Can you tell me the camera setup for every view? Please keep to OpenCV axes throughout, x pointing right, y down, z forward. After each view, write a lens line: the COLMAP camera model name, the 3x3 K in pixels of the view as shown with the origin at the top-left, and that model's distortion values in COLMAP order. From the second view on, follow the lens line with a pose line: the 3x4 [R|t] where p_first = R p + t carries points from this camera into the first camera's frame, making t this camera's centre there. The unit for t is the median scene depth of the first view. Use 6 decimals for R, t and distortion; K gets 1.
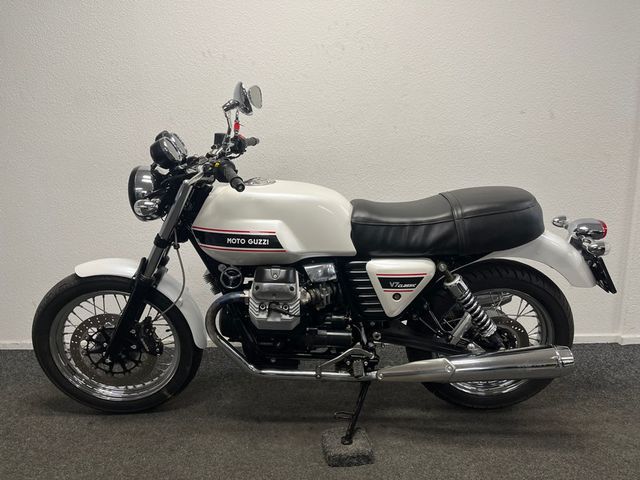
lens RADIAL K [[500.0, 0, 319.7], [0, 500.0, 242.8], [0, 0, 1]] dist [0.050405, -0.008256]
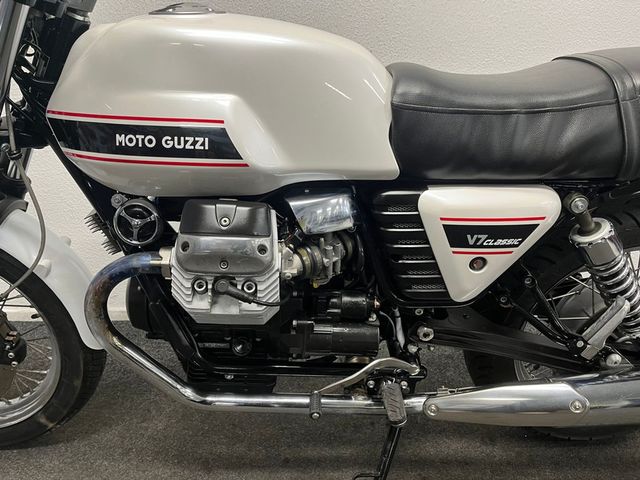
lens RADIAL K [[500.0, 0, 319.7], [0, 500.0, 242.8], [0, 0, 1]] dist [0.050405, -0.008256]
pose [[0.999171, 0.006276, 0.040213, -0.020465], [-0.011263, 0.992093, 0.125001, 0.027121], [-0.039111, -0.125350, 0.991341, 0.519989]]
